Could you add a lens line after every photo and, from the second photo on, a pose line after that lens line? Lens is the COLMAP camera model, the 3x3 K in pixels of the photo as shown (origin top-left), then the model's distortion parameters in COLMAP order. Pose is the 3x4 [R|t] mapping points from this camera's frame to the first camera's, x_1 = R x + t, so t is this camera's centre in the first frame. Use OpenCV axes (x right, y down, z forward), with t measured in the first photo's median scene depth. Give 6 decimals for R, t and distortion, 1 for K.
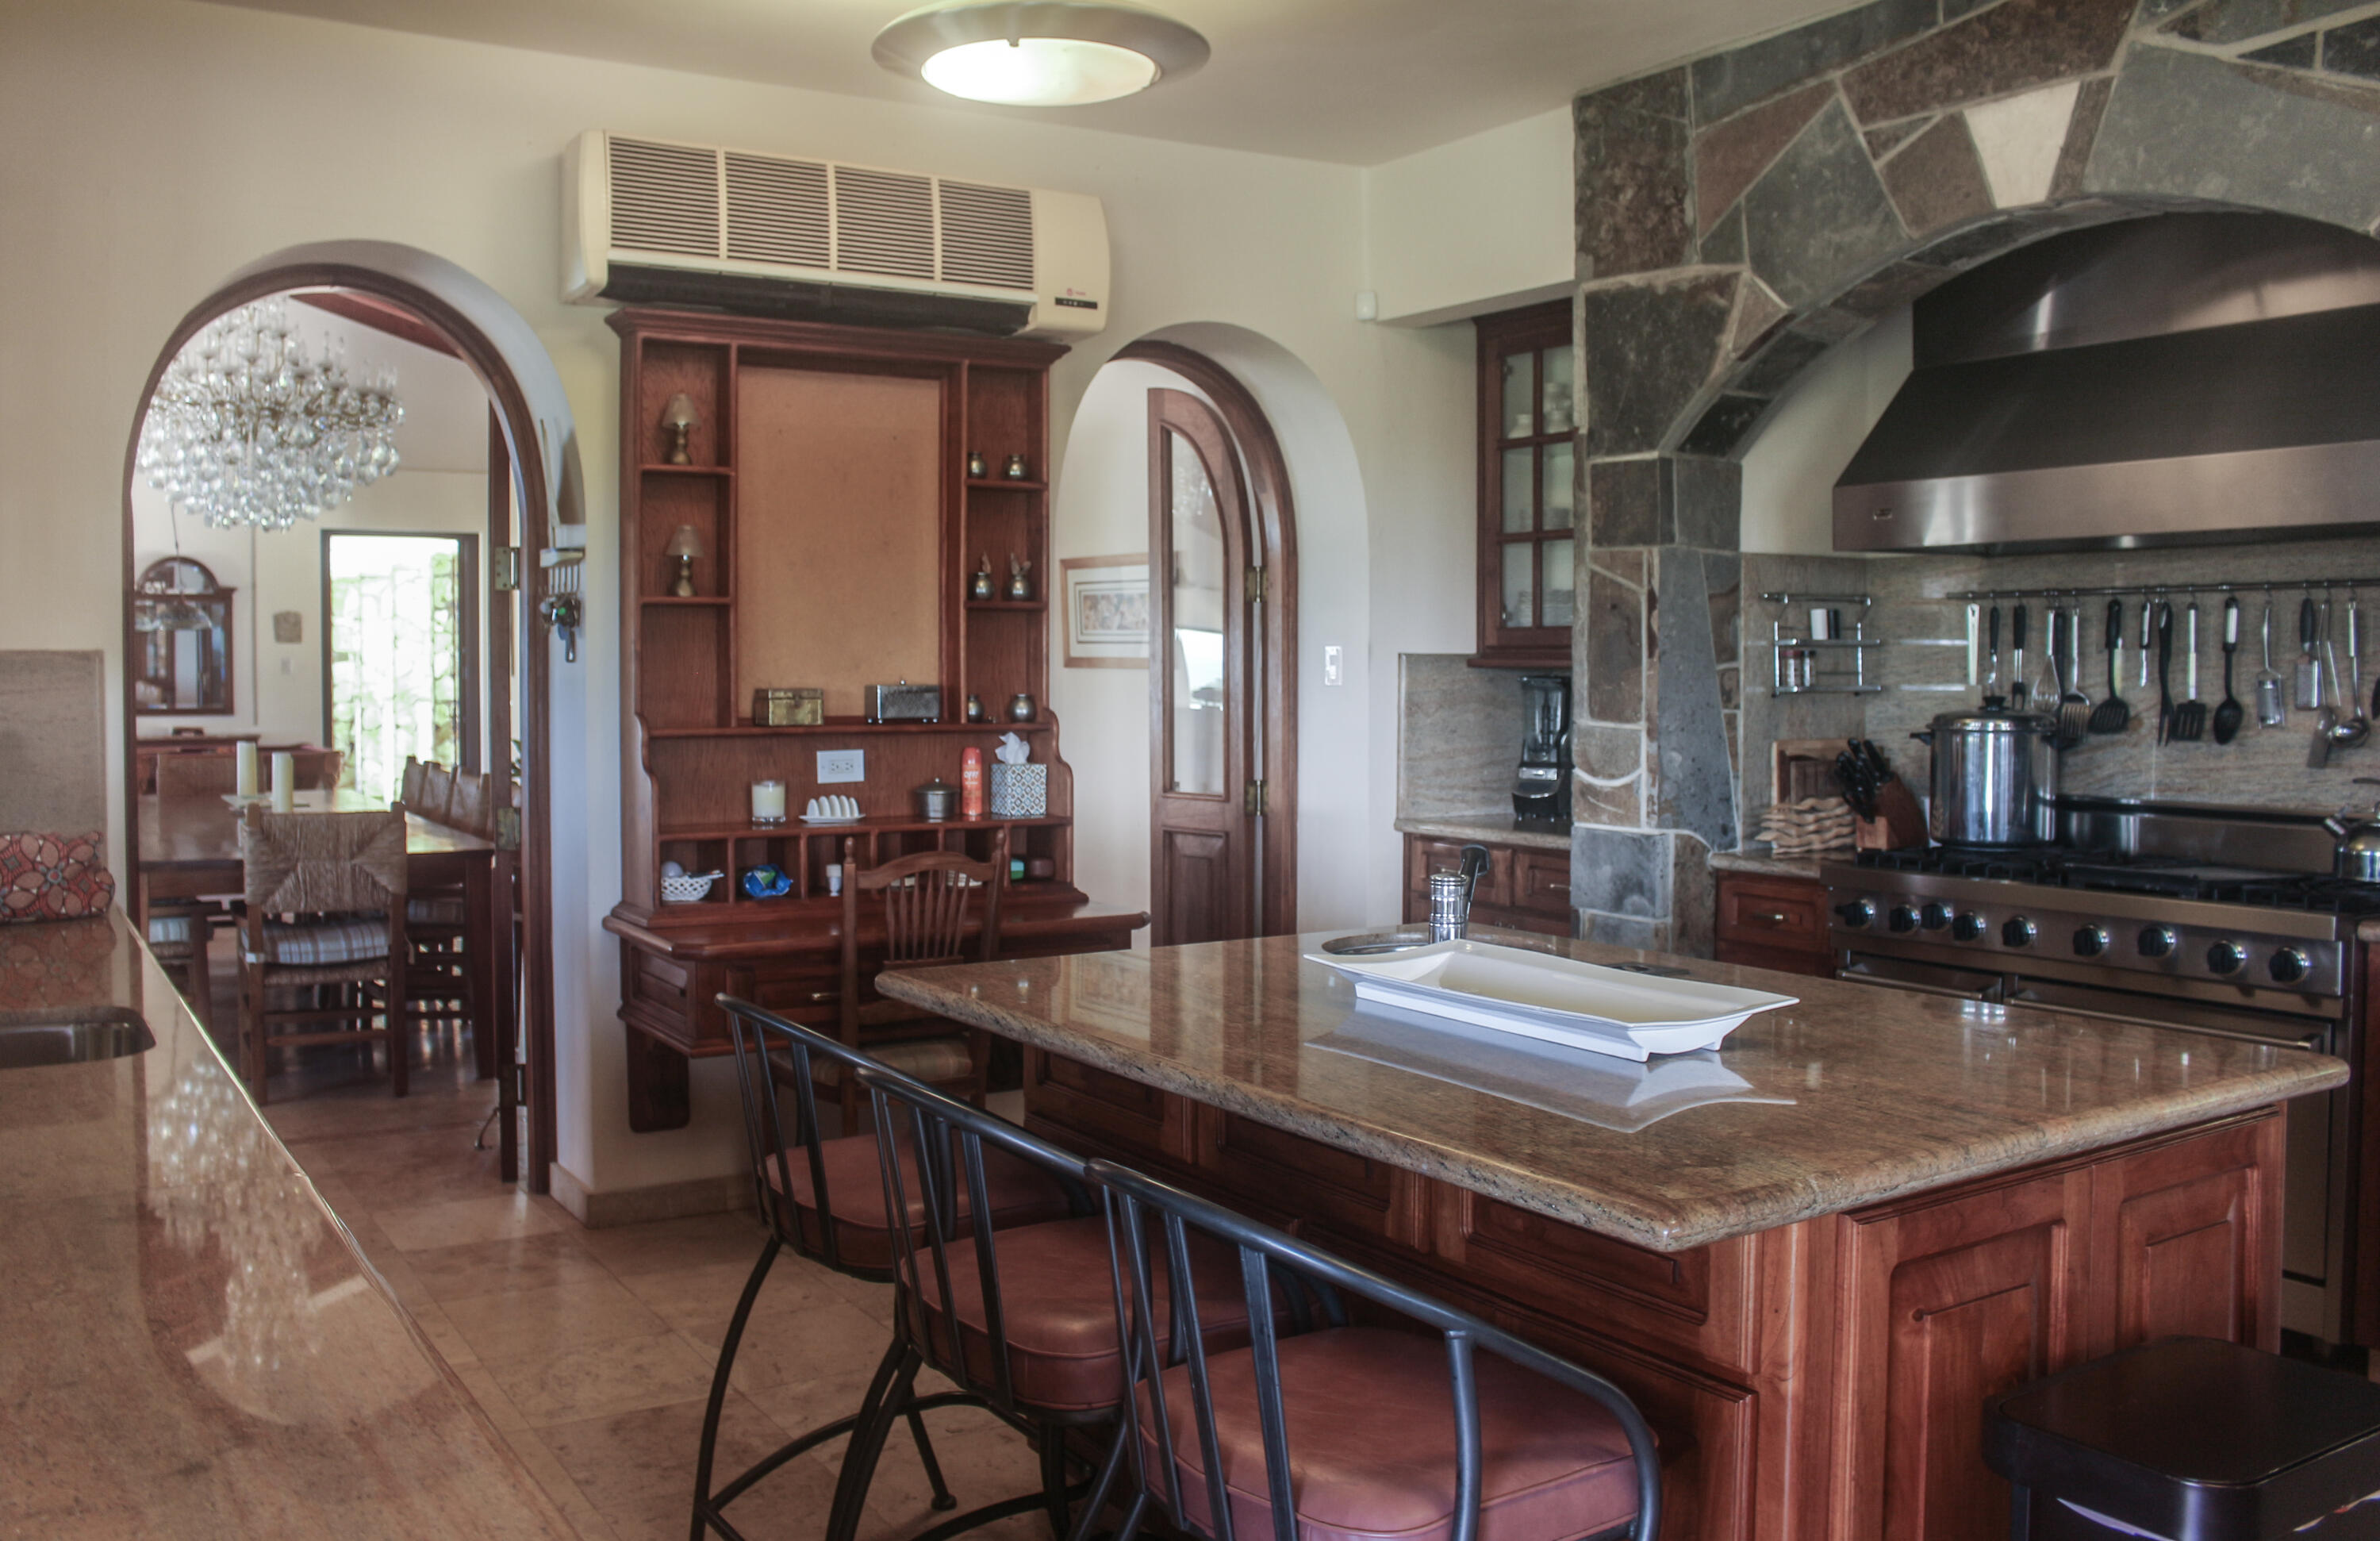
lens RADIAL K [[2026.2, 0, 1191.6], [0, 2026.2, 760.1], [0, 0, 1]] dist [-0.084947, 0.008120]
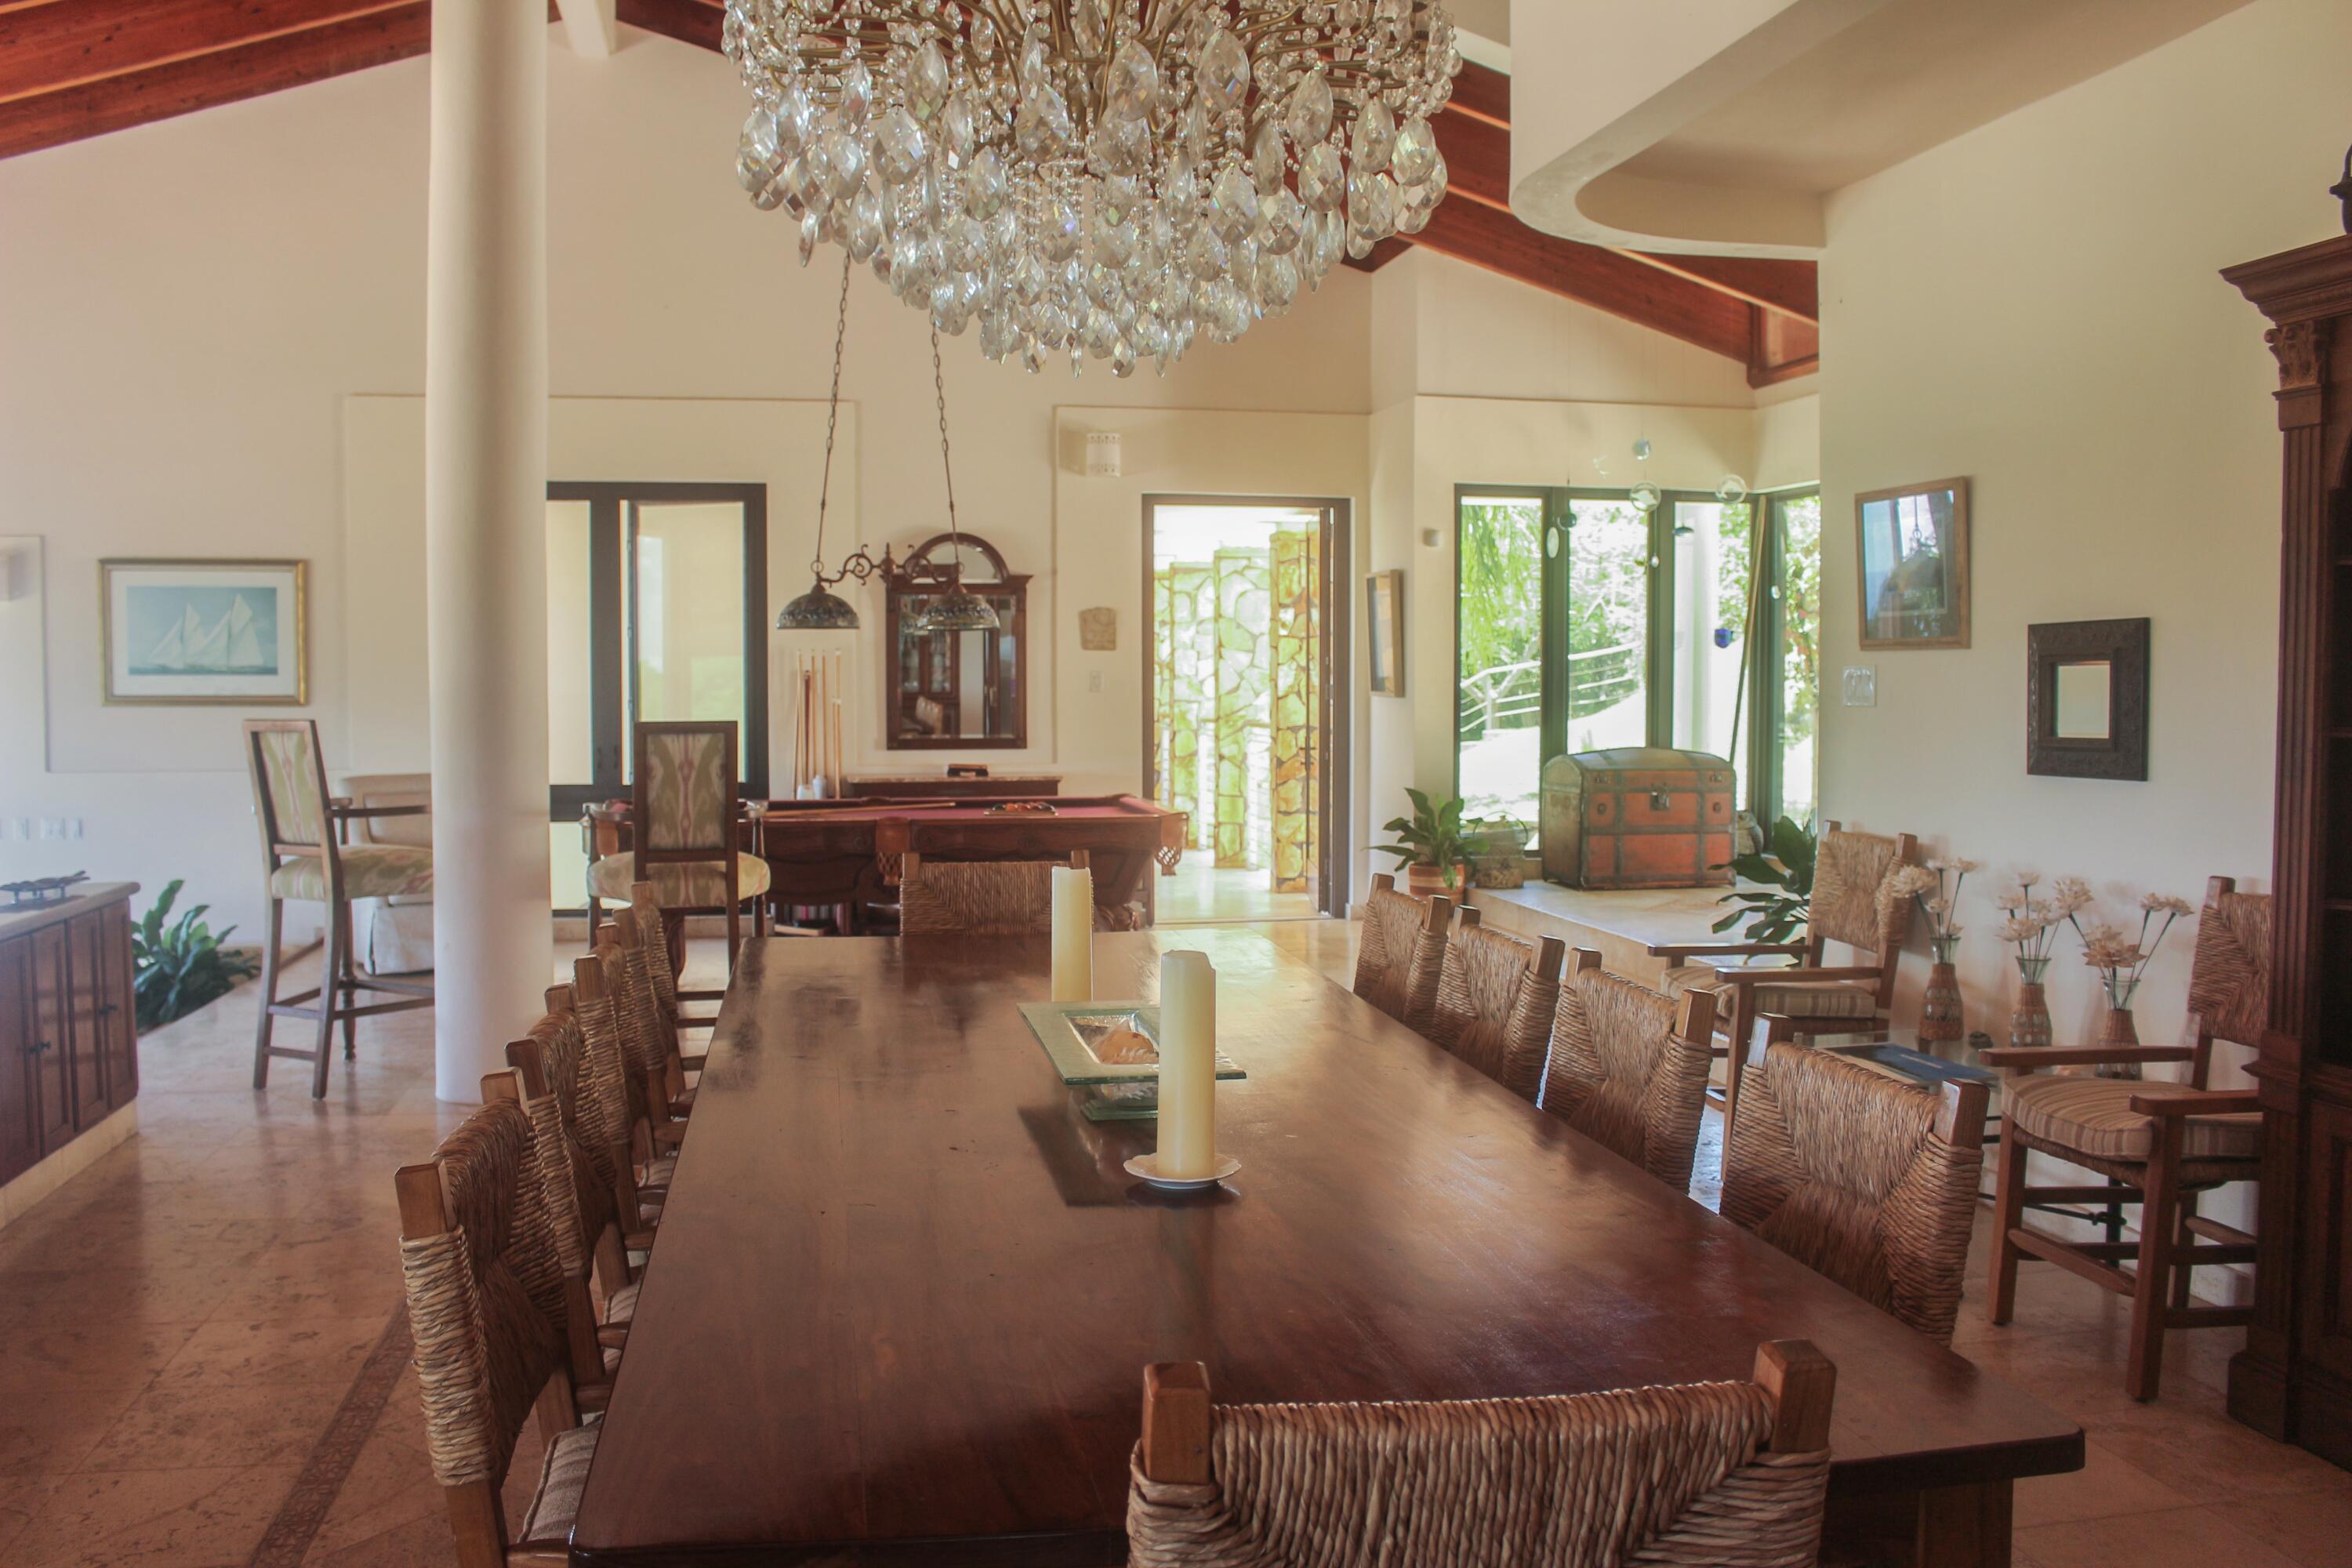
lens RADIAL K [[1979.1, 0, 1175.8], [0, 1979.1, 780.0], [0, 0, 1]] dist [0.000161, 0.000110]
pose [[0.931973, 0.018979, -0.362030, -0.156912], [-0.016321, 0.999813, 0.010398, -0.018667], [0.362159, -0.003782, 0.932109, 0.320062]]
